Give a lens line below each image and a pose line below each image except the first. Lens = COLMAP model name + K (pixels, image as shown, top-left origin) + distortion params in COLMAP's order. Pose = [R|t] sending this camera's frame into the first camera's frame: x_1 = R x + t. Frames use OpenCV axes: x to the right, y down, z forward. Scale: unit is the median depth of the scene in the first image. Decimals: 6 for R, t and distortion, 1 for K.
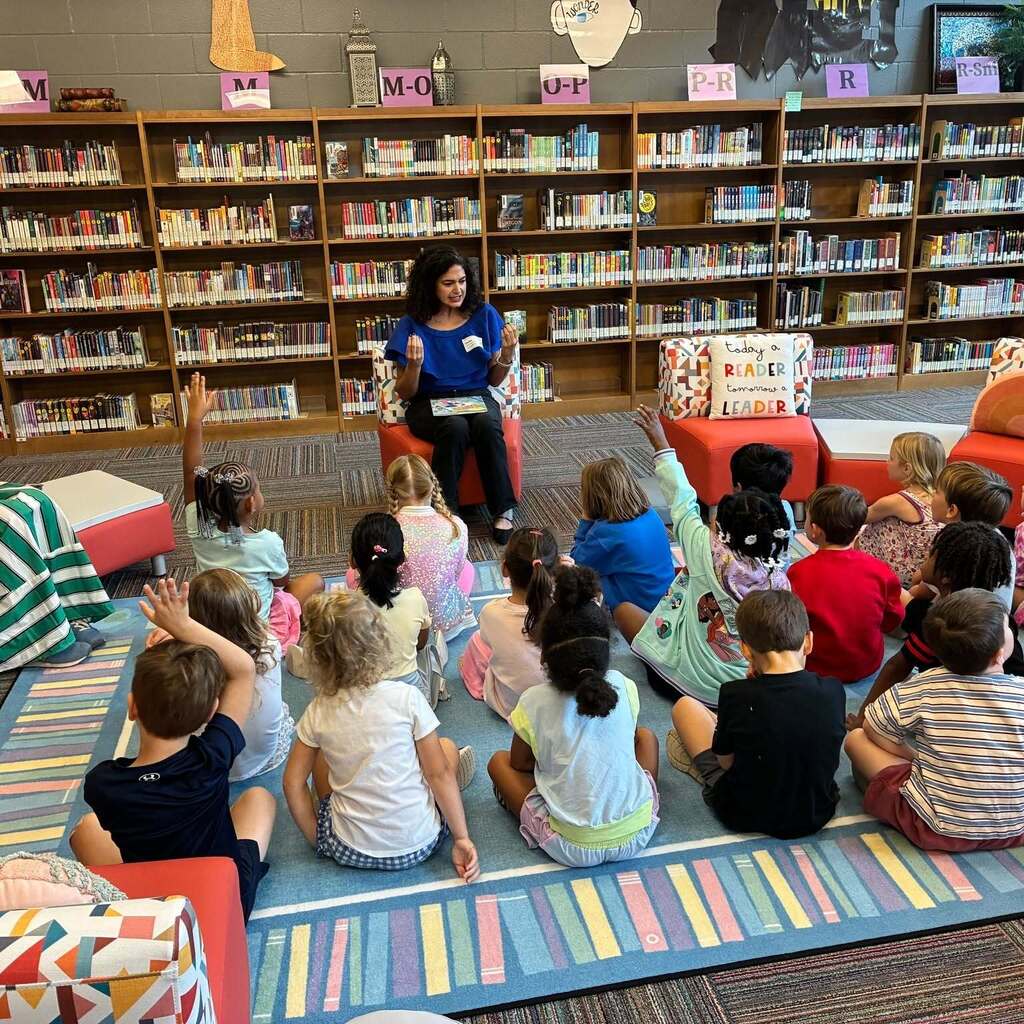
lens RADIAL K [[1041.3, 0, 514.8], [0, 1041.3, 506.3], [0, 0, 1]] dist [0.013222, 0.000000]
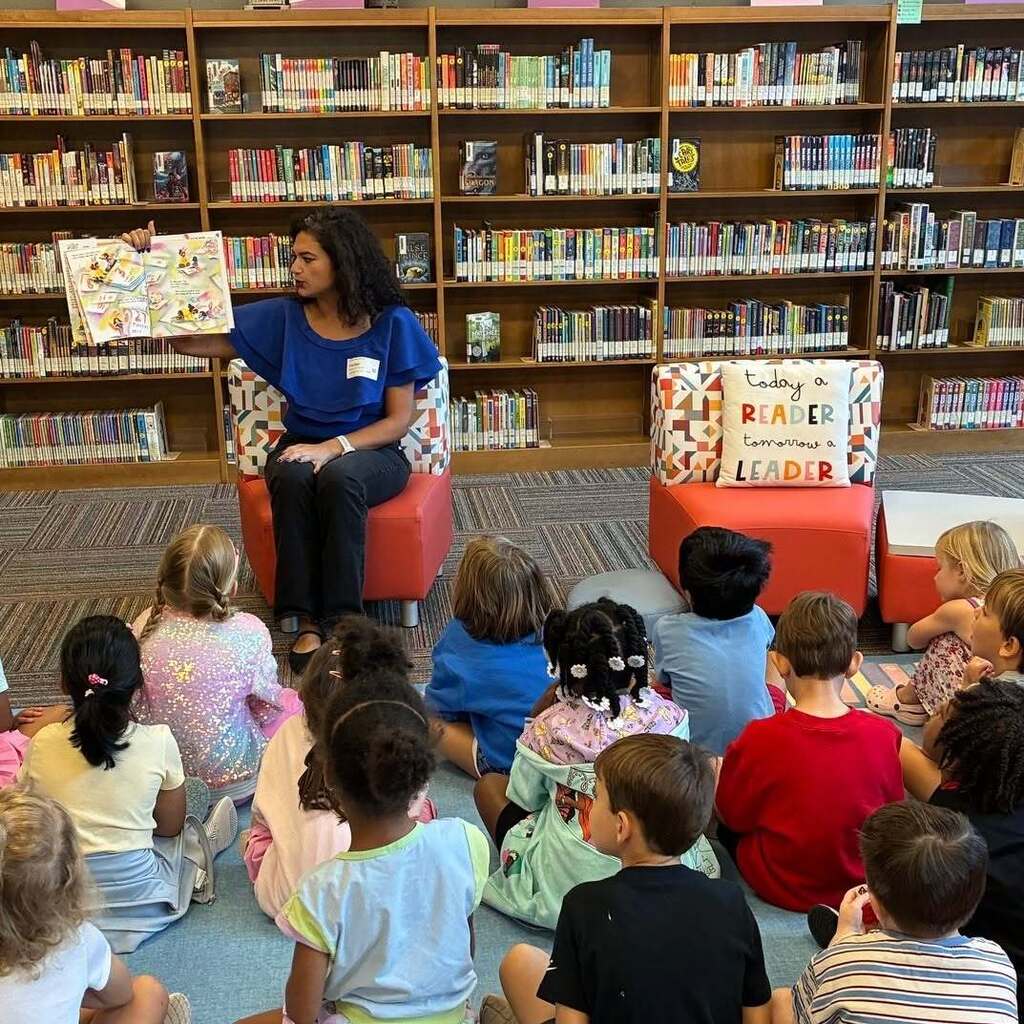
lens RADIAL K [[1481.4, 0, 507.9], [0, 1481.4, 594.4], [0, 0, 1]] dist [0.009401, 0.000000]
pose [[0.996866, 0.039374, -0.068619, 0.094531], [-0.038875, 0.999207, 0.008599, -0.013827], [0.068903, -0.005905, 0.997606, 0.038551]]
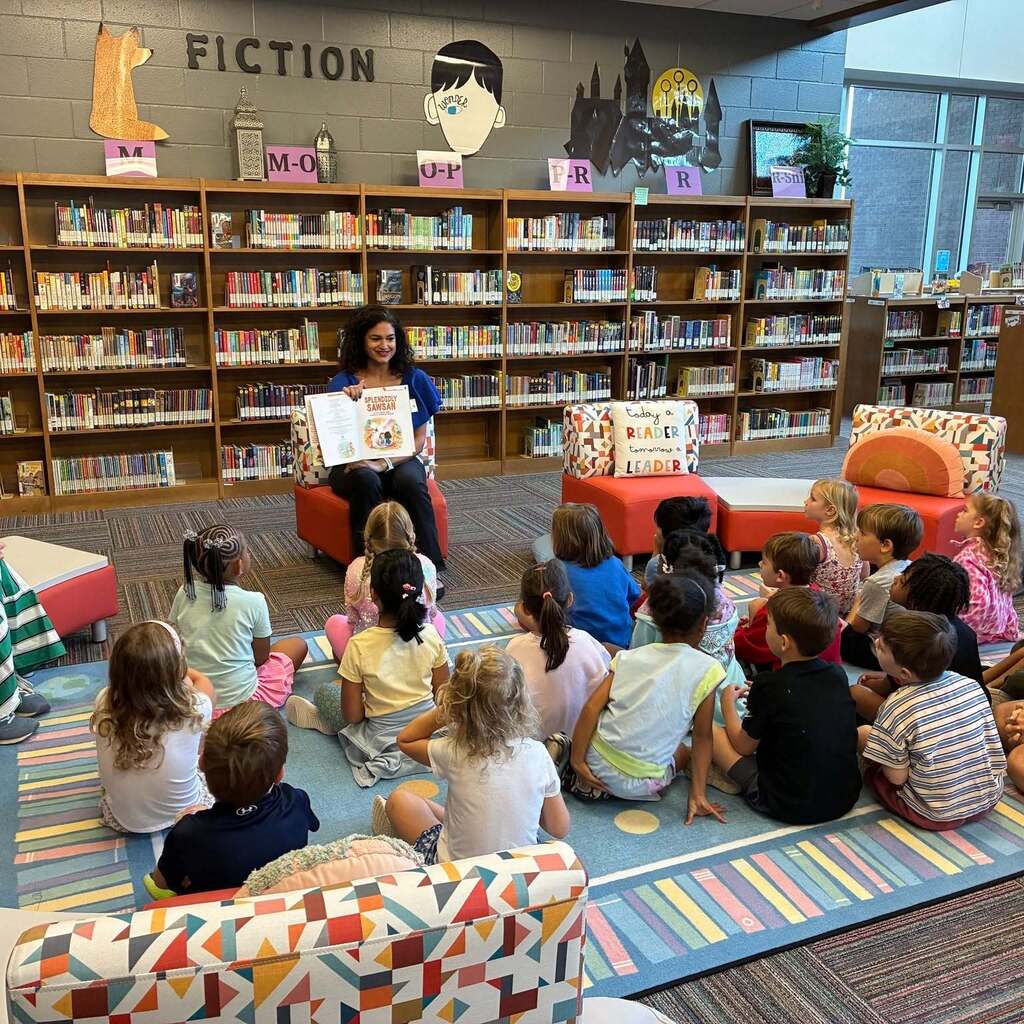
lens RADIAL K [[1041.3, 0, 502.0], [0, 1041.3, 505.5], [0, 0, 1]] dist [0.013222, 0.000000]
pose [[0.976094, -0.015475, 0.216799, -0.127002], [0.031645, 0.996952, -0.071314, 0.014835], [-0.215035, 0.076470, 0.973608, -0.022668]]
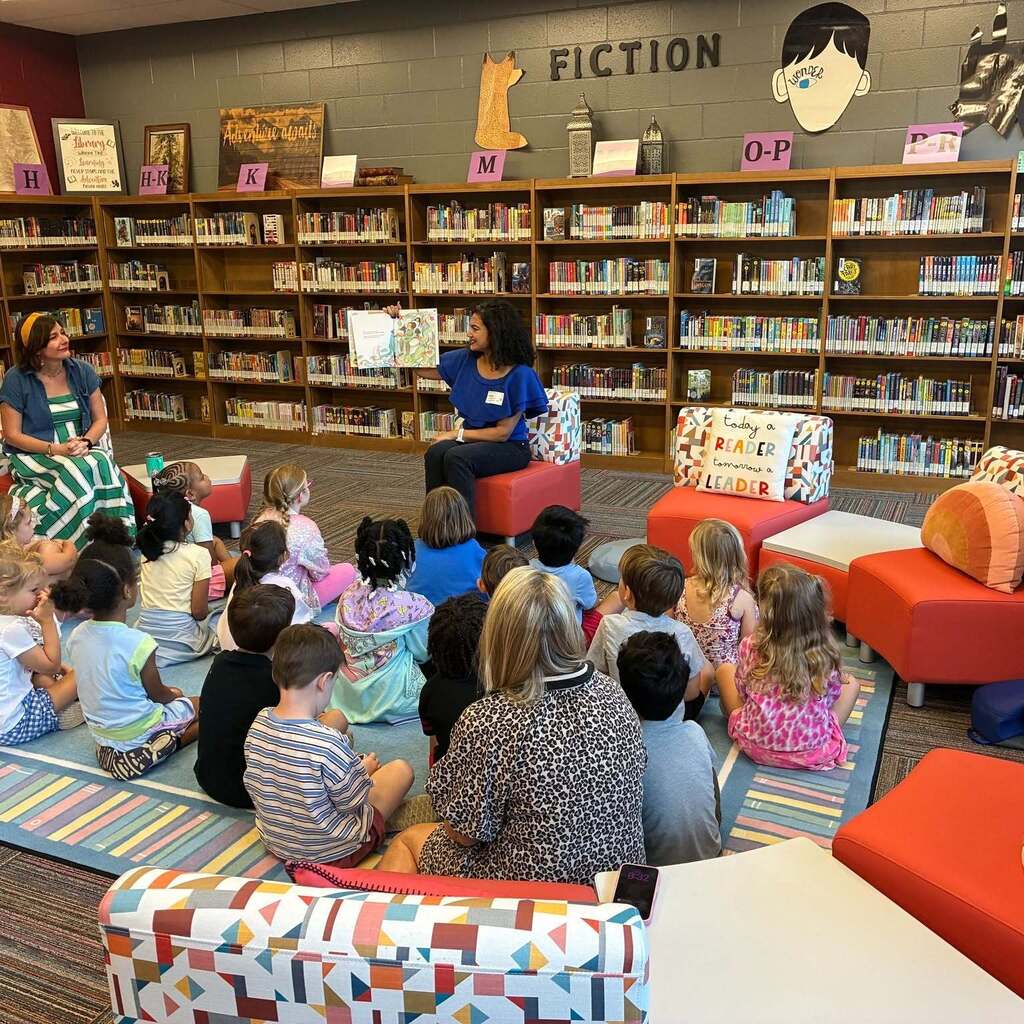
lens RADIAL K [[1041.3, 0, 513.7], [0, 1041.3, 501.5], [0, 0, 1]] dist [0.013222, 0.000000]
pose [[0.815364, 0.158266, -0.556897, 0.463424], [-0.184000, 0.982876, 0.009927, -0.039754], [0.548932, 0.094375, 0.830522, 0.067825]]
